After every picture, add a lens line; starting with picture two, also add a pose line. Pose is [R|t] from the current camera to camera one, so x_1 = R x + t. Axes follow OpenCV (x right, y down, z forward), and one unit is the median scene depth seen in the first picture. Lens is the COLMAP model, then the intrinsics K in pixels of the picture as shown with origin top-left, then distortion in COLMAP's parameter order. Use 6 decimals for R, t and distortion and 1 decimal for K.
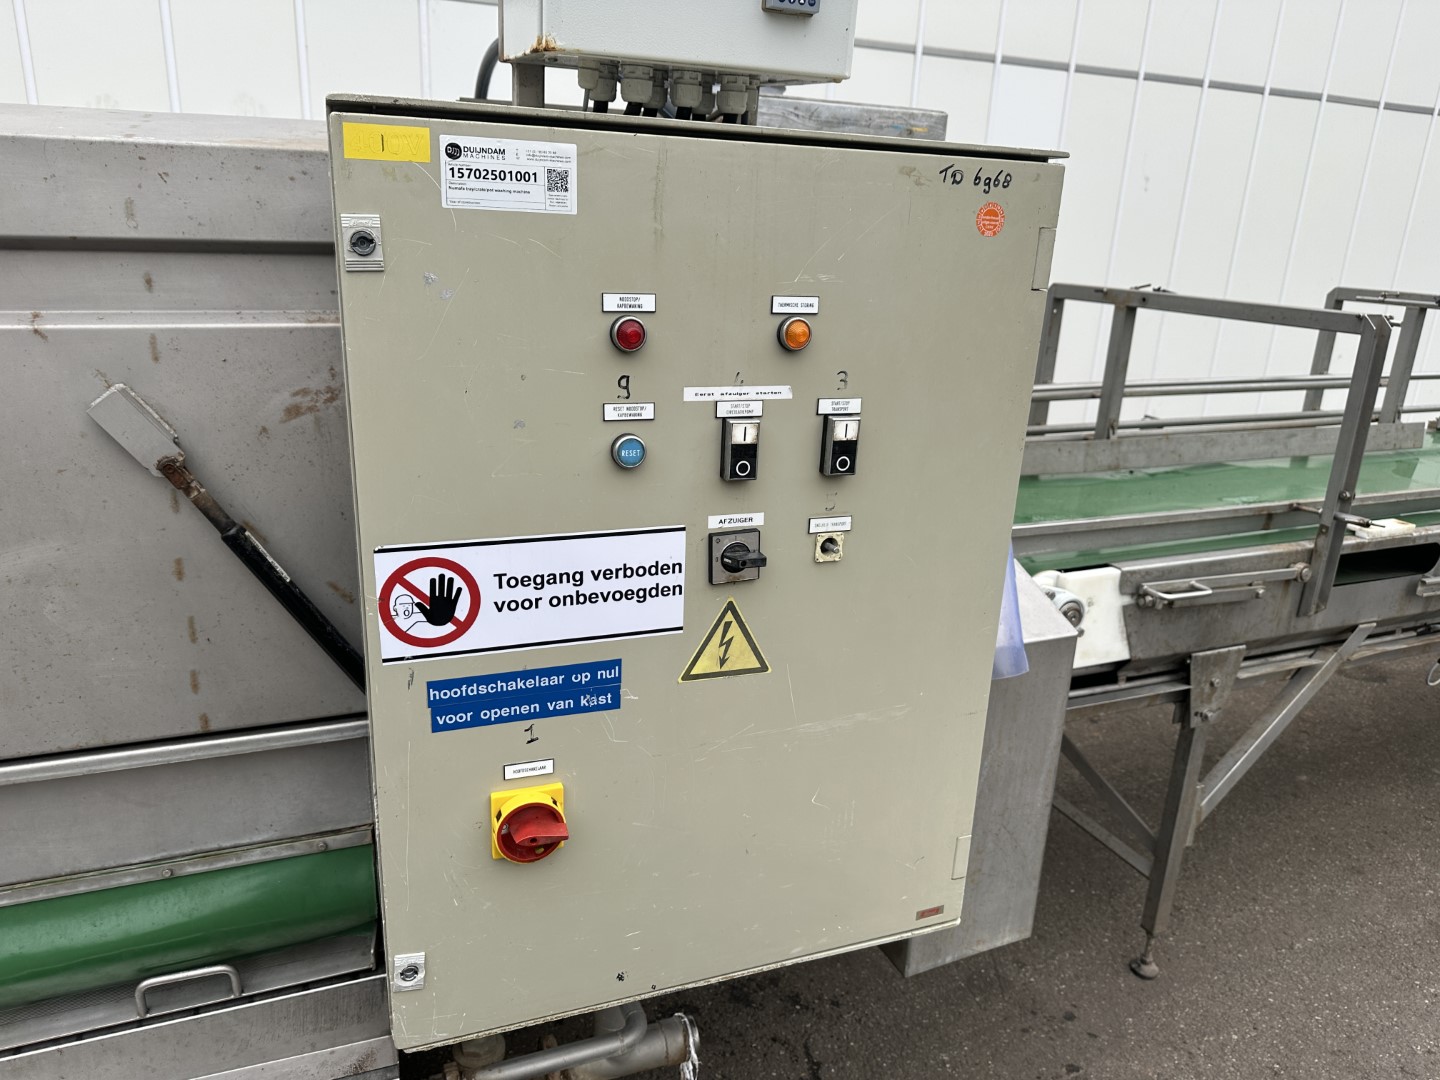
lens RADIAL K [[1003.5, 0, 719.2], [0, 1003.5, 544.5], [0, 0, 1]] dist [0.083752, -0.096567]
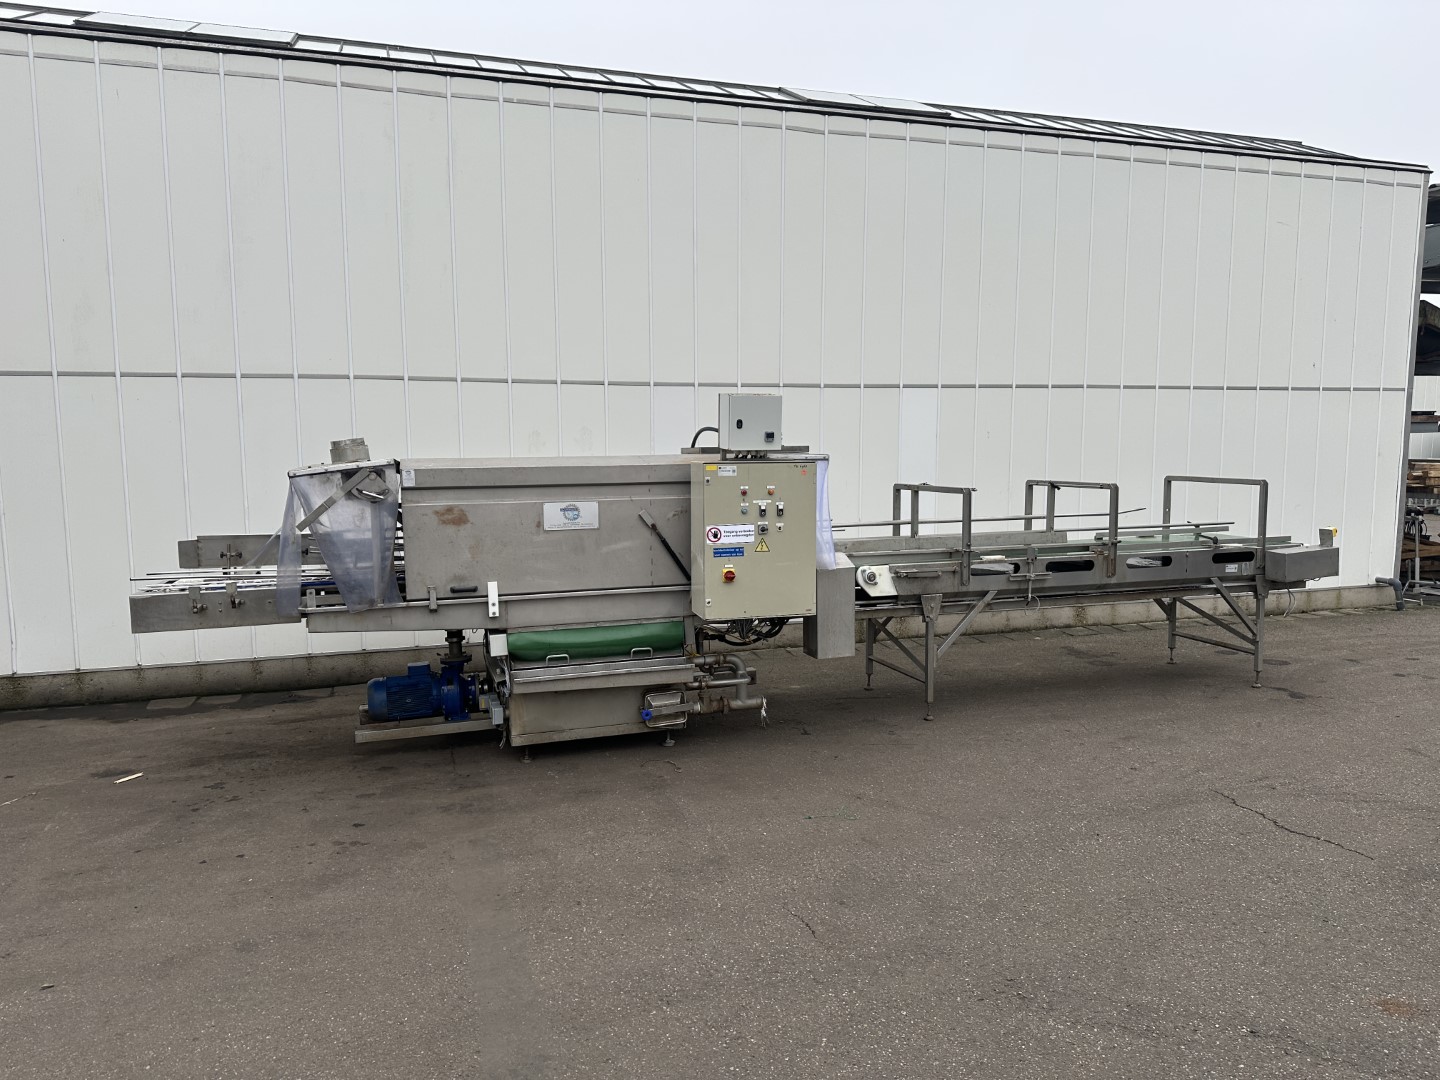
lens RADIAL K [[999.4, 0, 720.0], [0, 999.4, 547.7], [0, 0, 1]] dist [0.157369, -0.264680]
pose [[0.995706, -0.041121, -0.082933, 0.201640], [0.022930, 0.977561, -0.209402, 1.092683], [0.089683, 0.206601, 0.974306, -3.838979]]
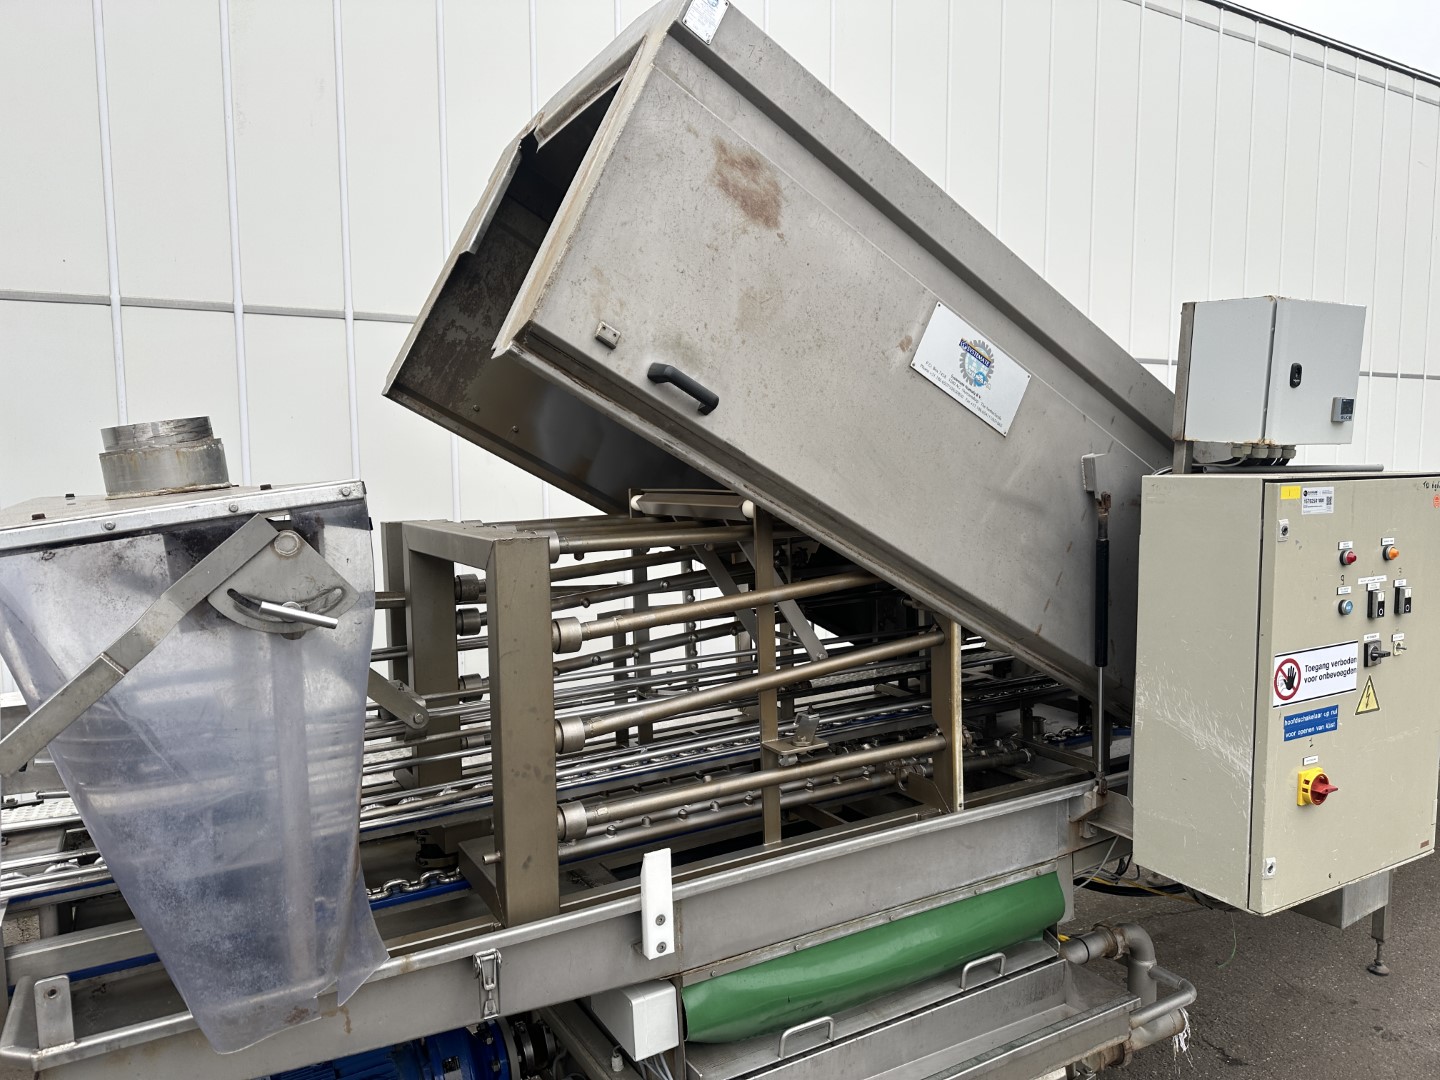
lens RADIAL K [[1015.1, 0, 713.2], [0, 1015.1, 540.5], [0, 0, 1]] dist [0.002276, -0.002295]
pose [[0.987383, -0.066632, 0.143648, -1.405084], [0.096811, 0.971885, -0.214631, 0.089492], [-0.125308, 0.225830, 0.966074, -0.840925]]
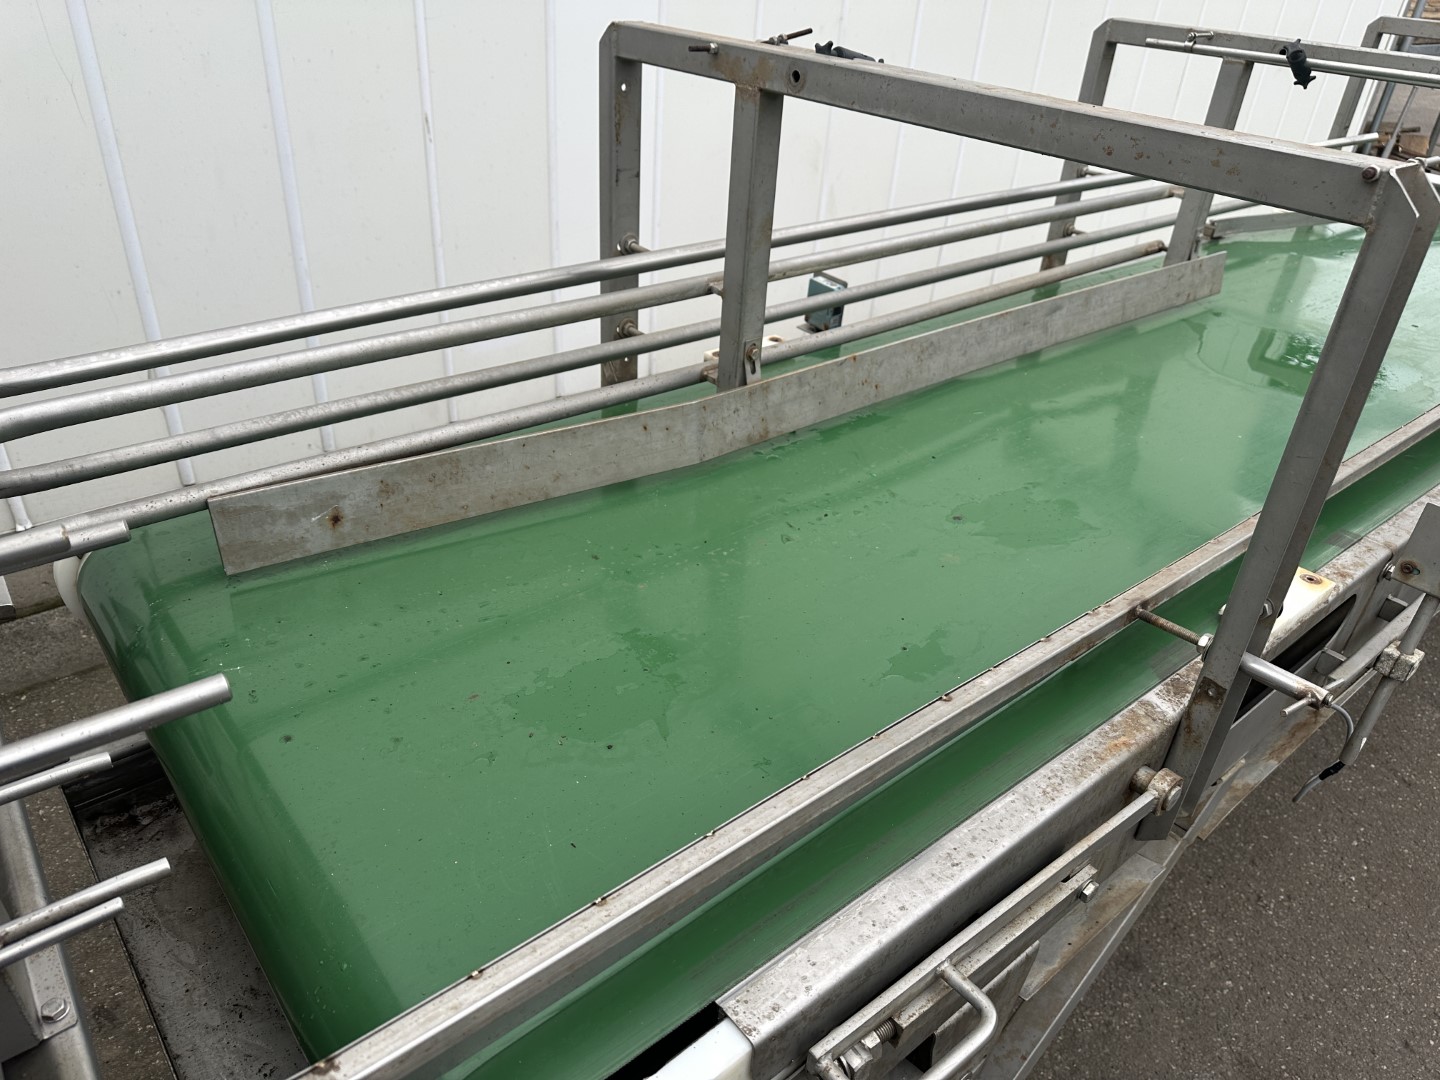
lens RADIAL K [[1024.9, 0, 672.4], [0, 1024.9, 540.3], [0, 0, 1]] dist [0.003128, -0.065797]
pose [[0.962324, -0.143442, 0.230992, 0.529092], [0.079136, 0.960506, 0.266770, -0.379544], [-0.260135, -0.238439, 0.935669, 1.245388]]
